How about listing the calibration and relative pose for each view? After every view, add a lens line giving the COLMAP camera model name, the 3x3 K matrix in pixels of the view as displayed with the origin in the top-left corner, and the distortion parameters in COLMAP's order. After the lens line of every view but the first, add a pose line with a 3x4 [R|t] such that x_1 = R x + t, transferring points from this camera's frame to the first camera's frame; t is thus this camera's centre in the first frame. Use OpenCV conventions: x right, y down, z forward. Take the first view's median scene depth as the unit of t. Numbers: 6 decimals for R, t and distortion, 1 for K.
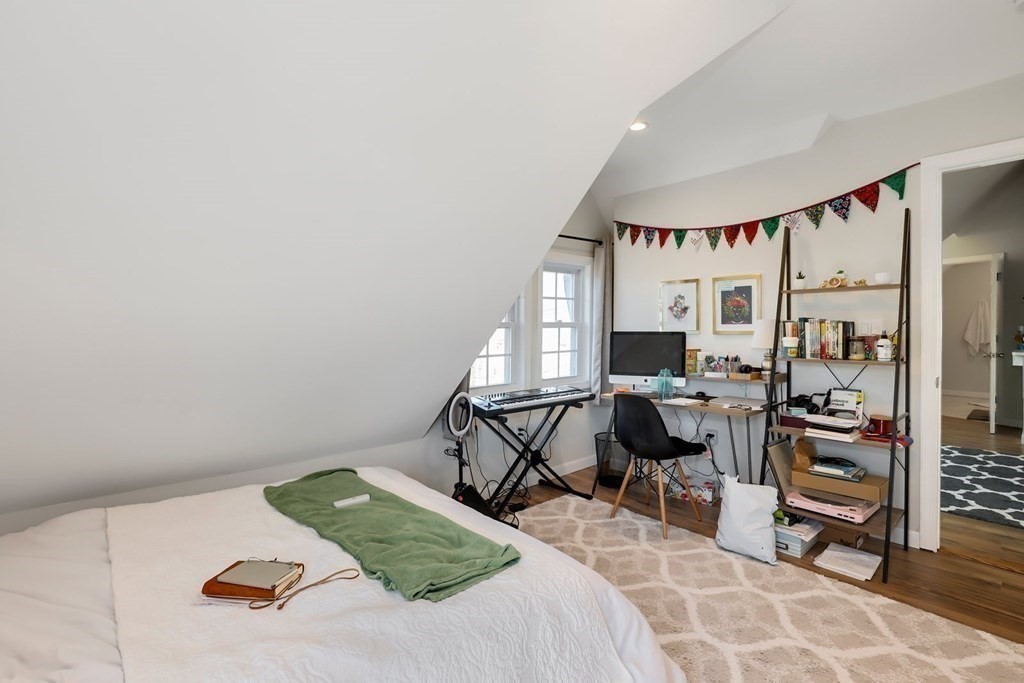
lens RADIAL K [[484.2, 0, 512.7], [0, 484.2, 337.5], [0, 0, 1]] dist [-0.004716, -0.000981]
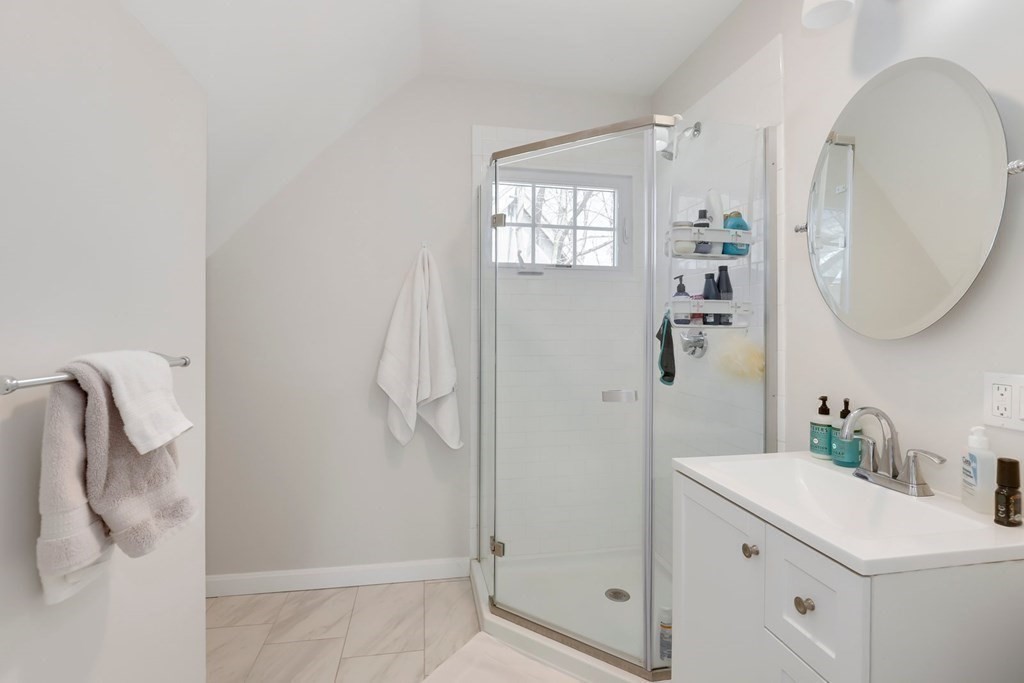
lens RADIAL K [[484.2, 0, 512.4], [0, 484.2, 337.0], [0, 0, 1]] dist [-0.004716, -0.000981]
pose [[0.523453, -0.003495, 0.852047, 0.745450], [0.010412, 0.999943, -0.002294, -0.023946], [-0.851991, 0.010072, 0.523460, 0.792529]]
